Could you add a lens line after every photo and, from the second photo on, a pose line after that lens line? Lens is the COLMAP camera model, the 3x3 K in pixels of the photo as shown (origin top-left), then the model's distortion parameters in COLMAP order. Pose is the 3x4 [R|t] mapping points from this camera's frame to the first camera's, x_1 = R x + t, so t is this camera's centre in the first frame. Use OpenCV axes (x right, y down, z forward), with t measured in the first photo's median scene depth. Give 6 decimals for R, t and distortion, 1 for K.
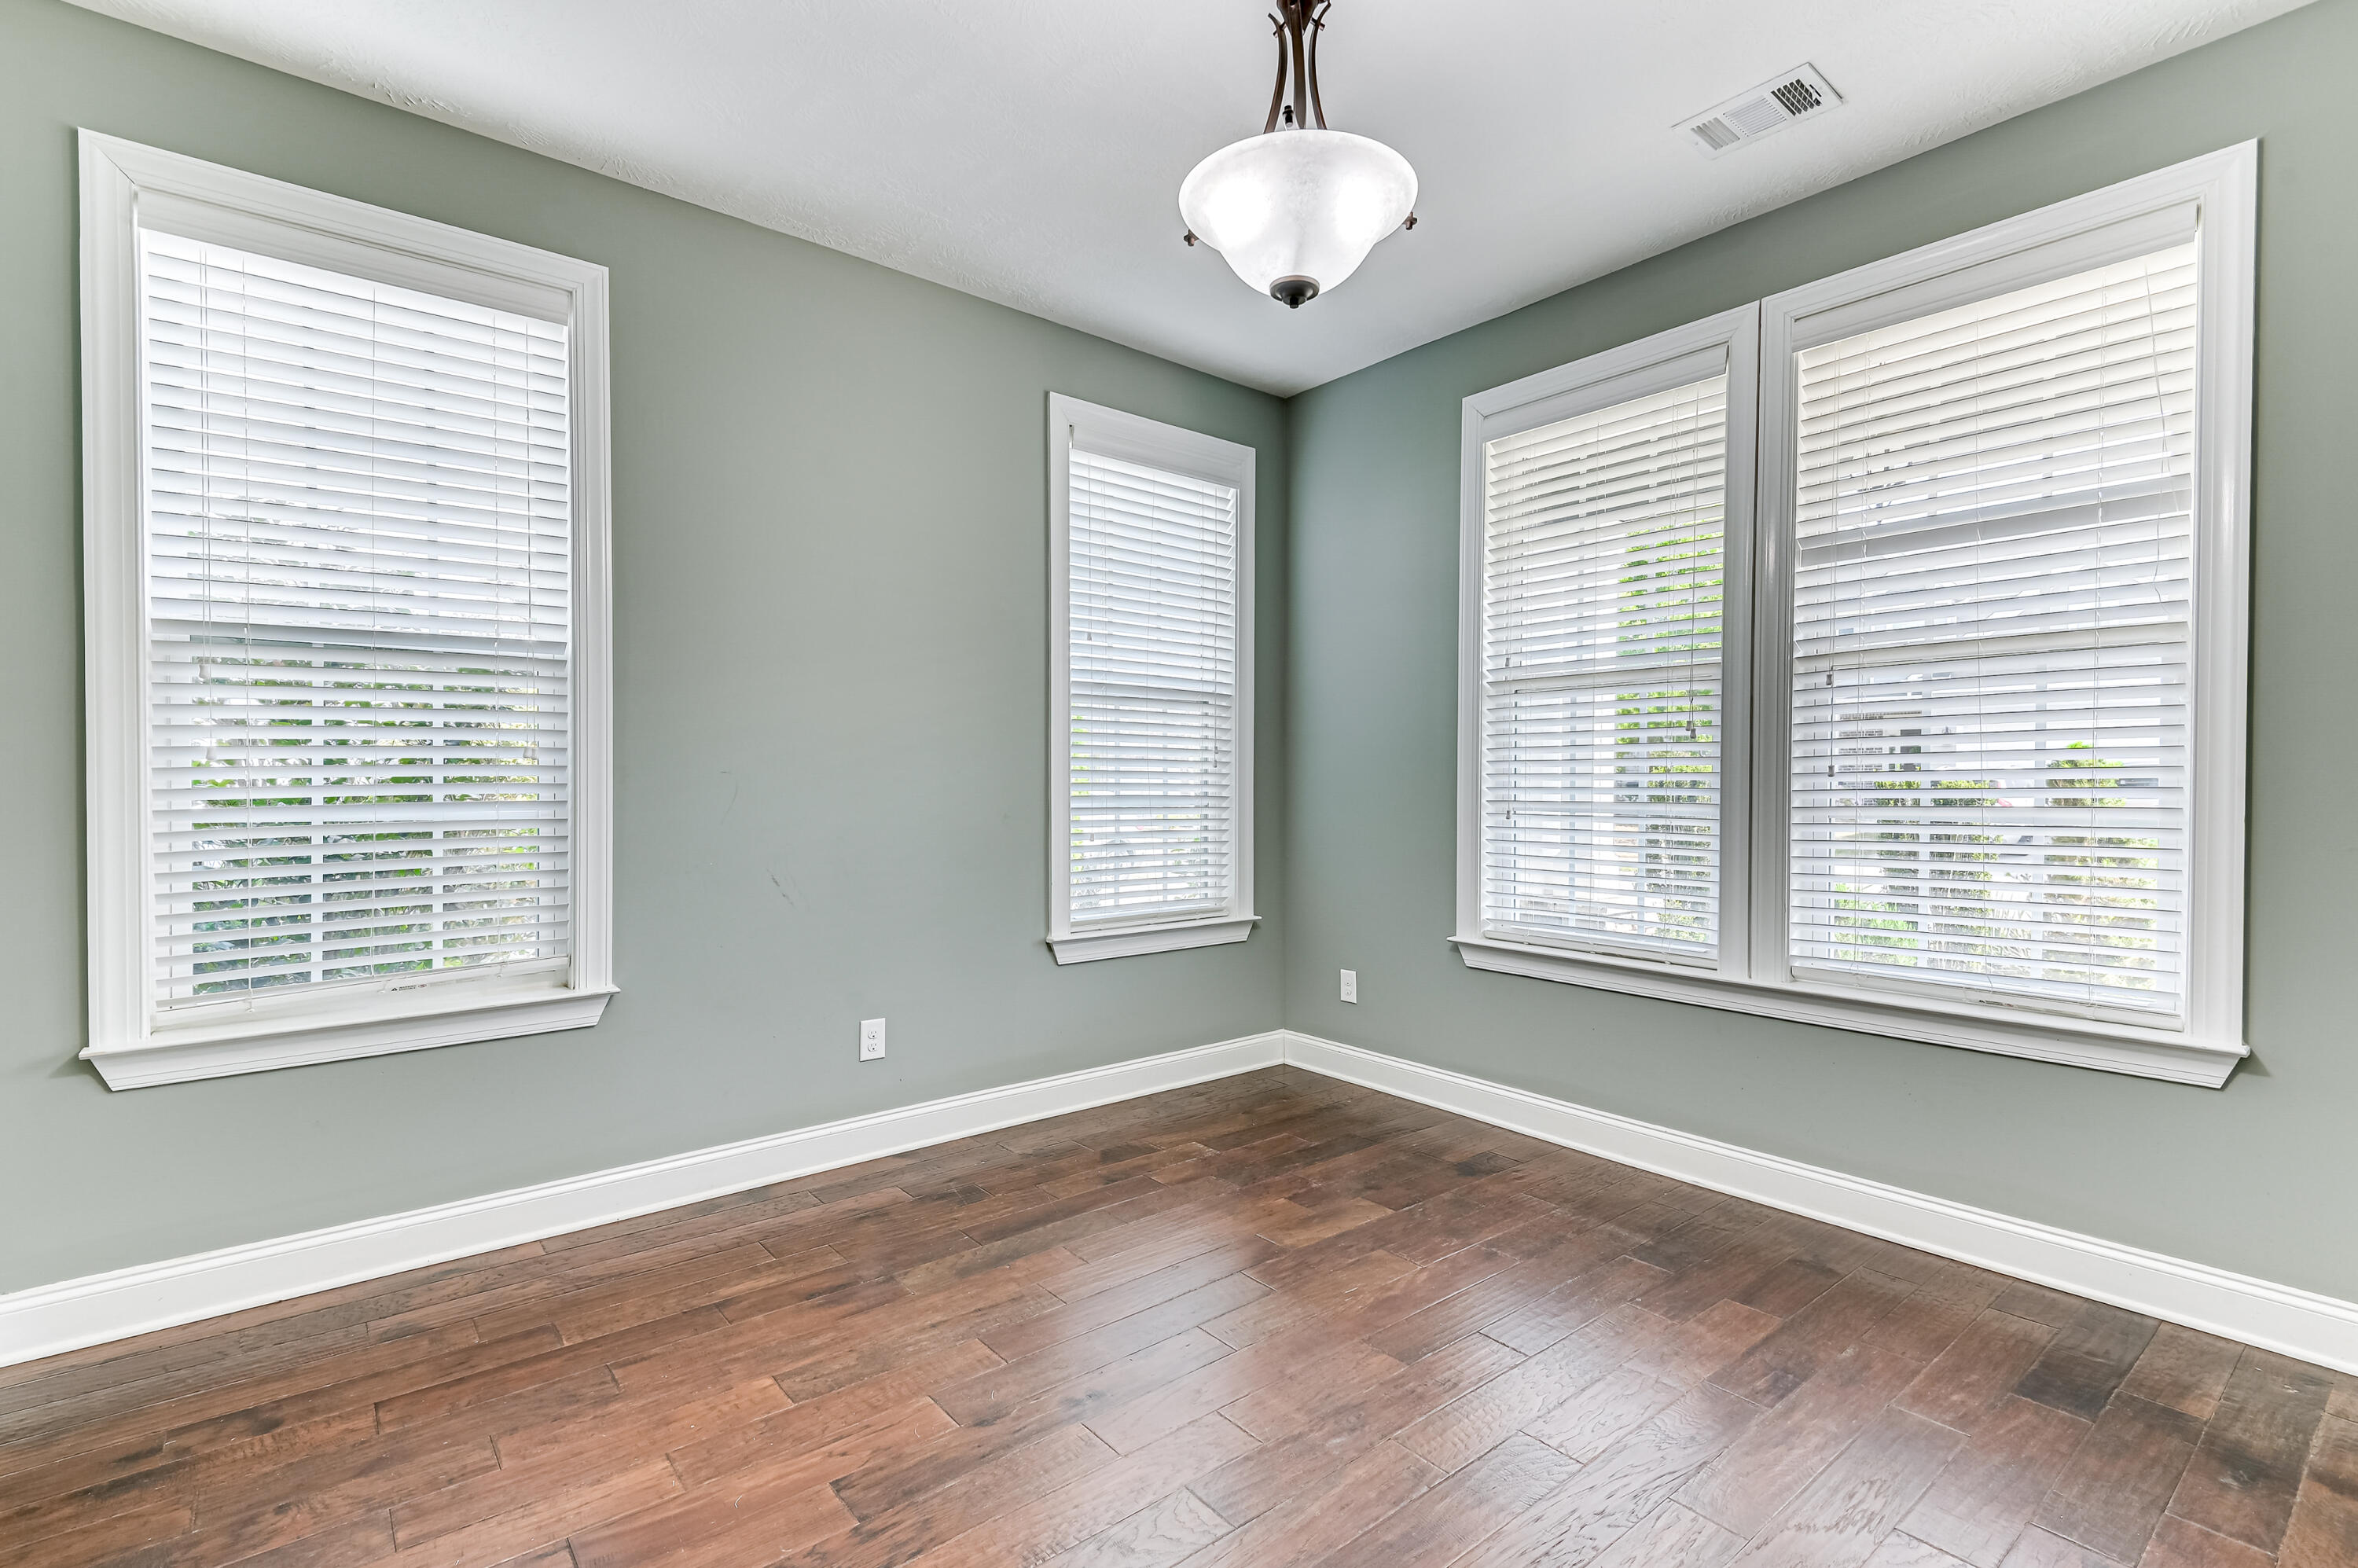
lens RADIAL K [[1039.5, 0, 1179.0], [0, 1039.5, 784.0], [0, 0, 1]] dist [0.001671, 0.000129]
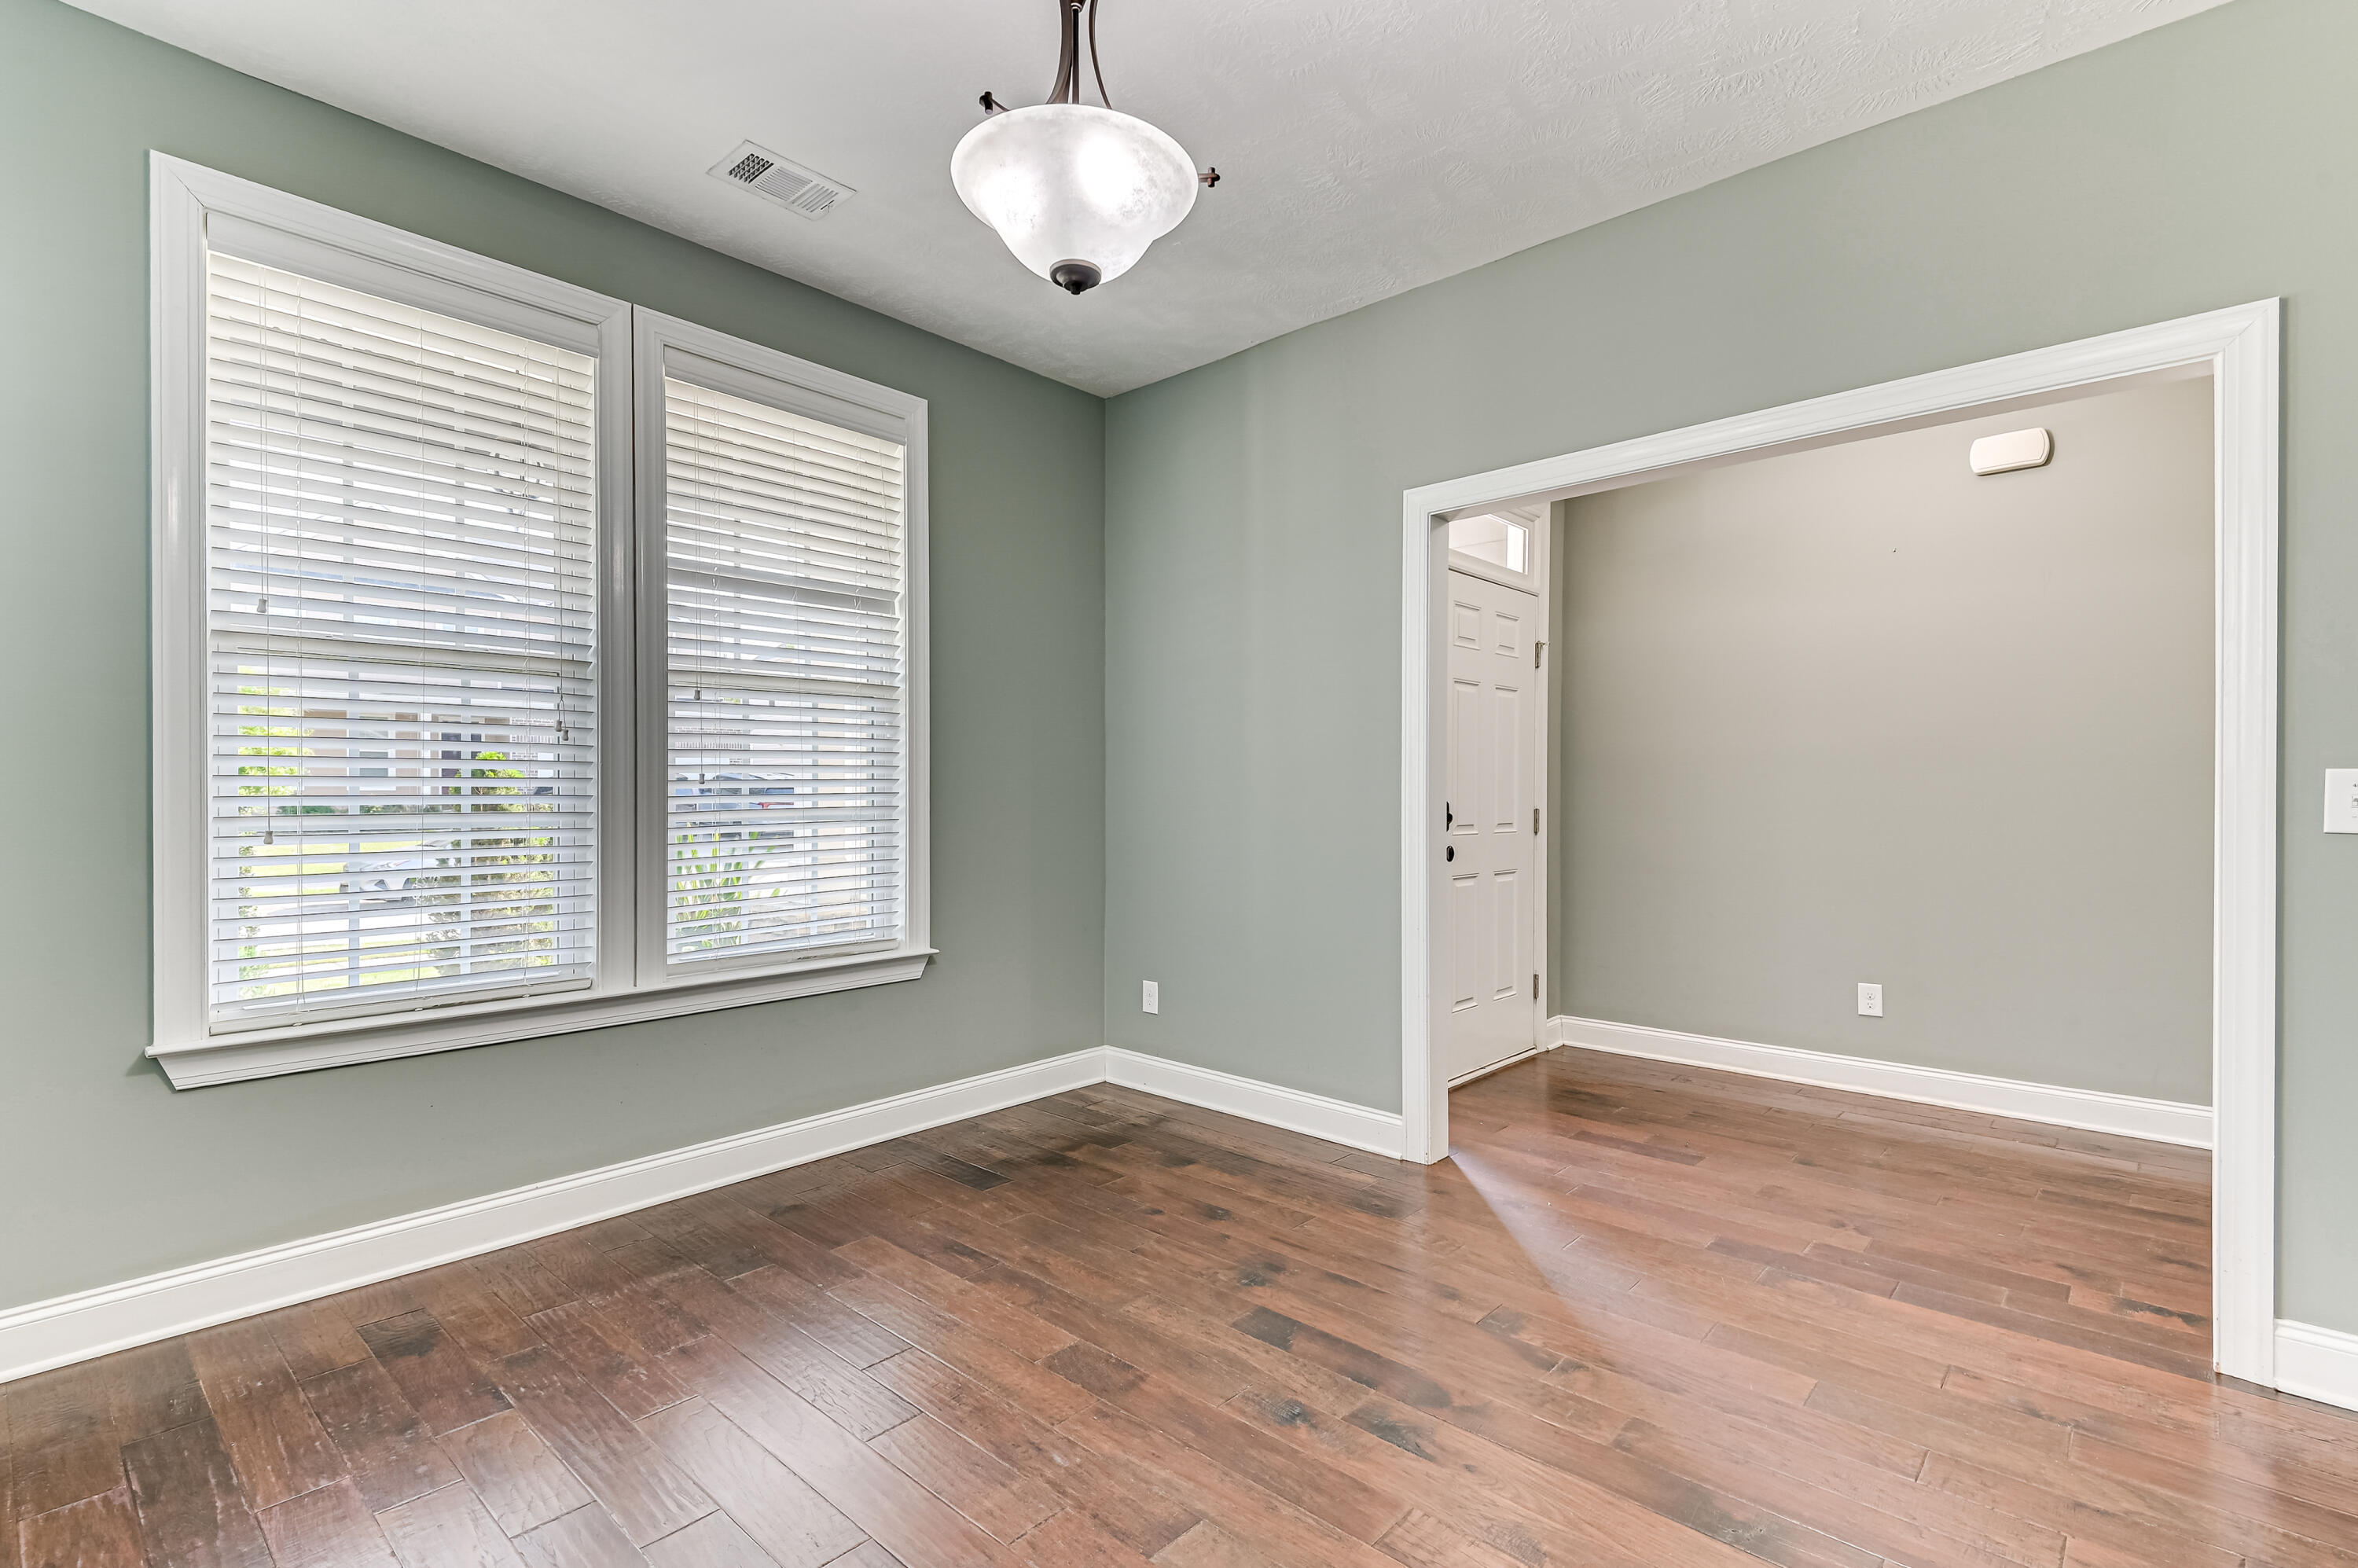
lens RADIAL K [[1085.2, 0, 1141.7], [0, 1085.2, 793.2], [0, 0, 1]] dist [0.040235, -0.019042]
pose [[-0.121218, -0.001831, 0.992624, -0.559137], [-0.001494, 0.999998, 0.001662, -0.000072], [-0.992625, -0.001281, -0.121220, 0.662362]]
